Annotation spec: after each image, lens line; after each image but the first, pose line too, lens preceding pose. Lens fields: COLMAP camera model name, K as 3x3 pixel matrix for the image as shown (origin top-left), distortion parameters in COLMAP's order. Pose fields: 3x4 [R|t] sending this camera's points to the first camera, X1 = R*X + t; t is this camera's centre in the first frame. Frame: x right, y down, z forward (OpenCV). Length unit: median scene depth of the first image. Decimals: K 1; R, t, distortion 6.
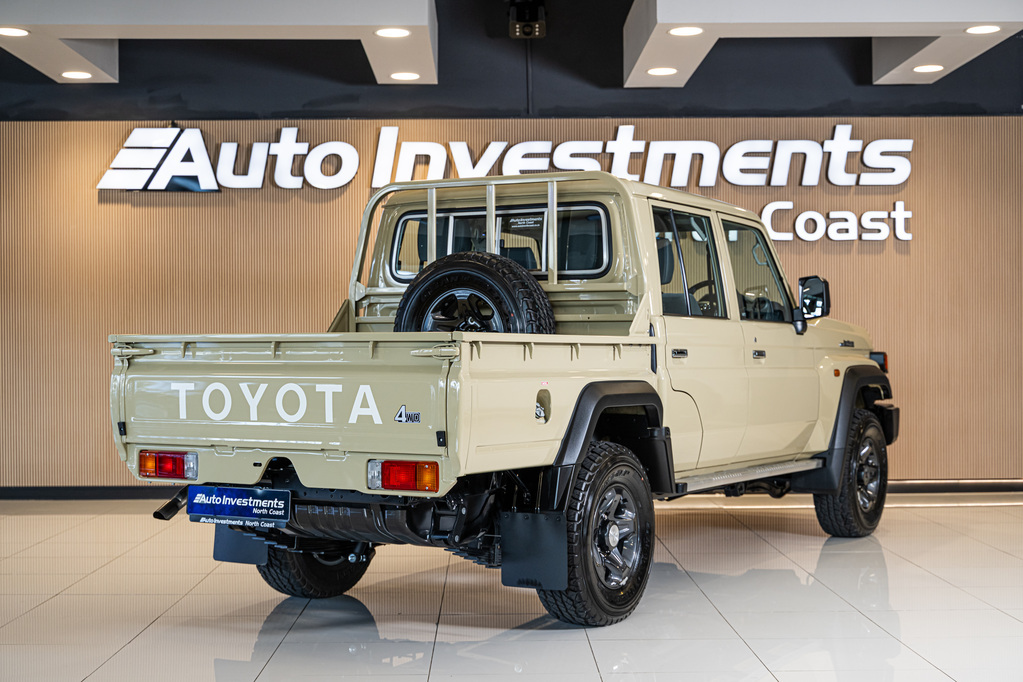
lens RADIAL K [[1592.6, 0, 501.9], [0, 1592.6, 357.3], [0, 0, 1]] dist [-0.010920, 0.000000]
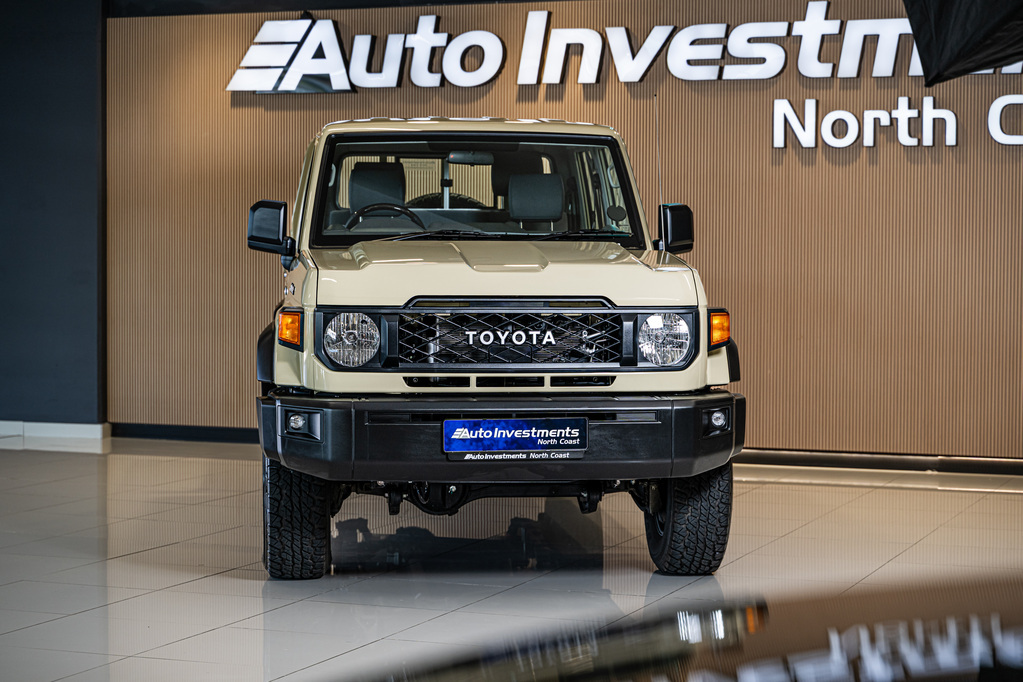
lens RADIAL K [[2225.4, 0, 518.8], [0, 2225.4, 335.2], [0, 0, 1]] dist [-0.023605, 0.000000]
pose [[0.926985, 0.026027, -0.374195, 0.361282], [-0.015866, 0.999418, 0.030210, -0.010494], [0.374763, -0.022067, 0.926858, -0.085582]]
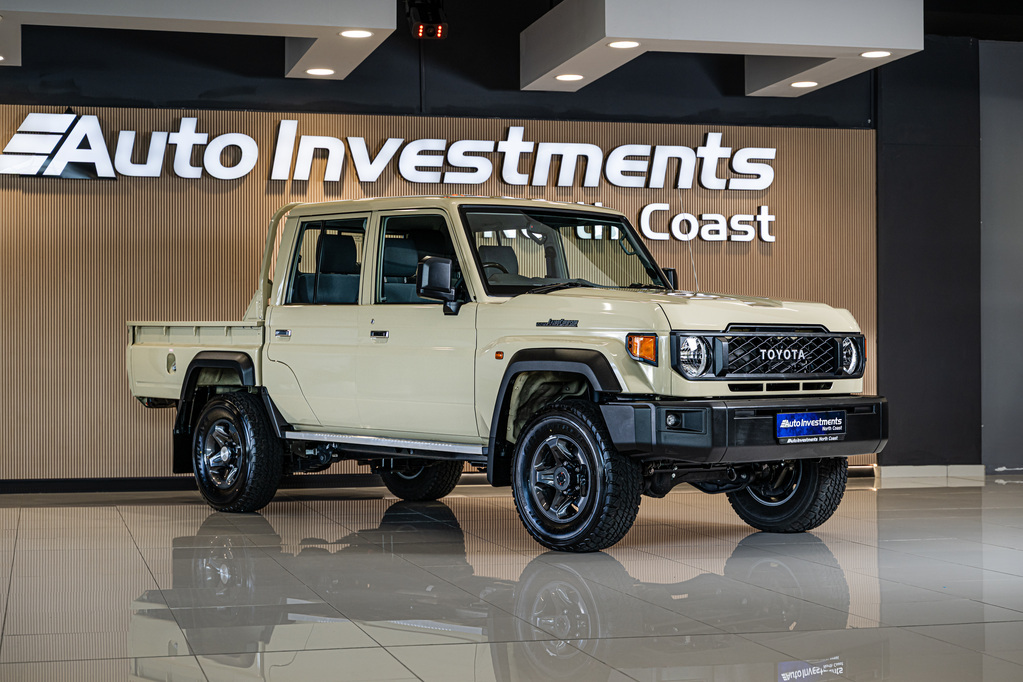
lens RADIAL K [[1902.0, 0, 513.7], [0, 1902.0, 344.7], [0, 0, 1]] dist [-0.027466, 0.000000]
pose [[0.972048, 0.006344, 0.234697, -0.214564], [-0.000069, 0.999643, -0.026736, 0.029738], [-0.234782, 0.025972, 0.971701, -0.200040]]
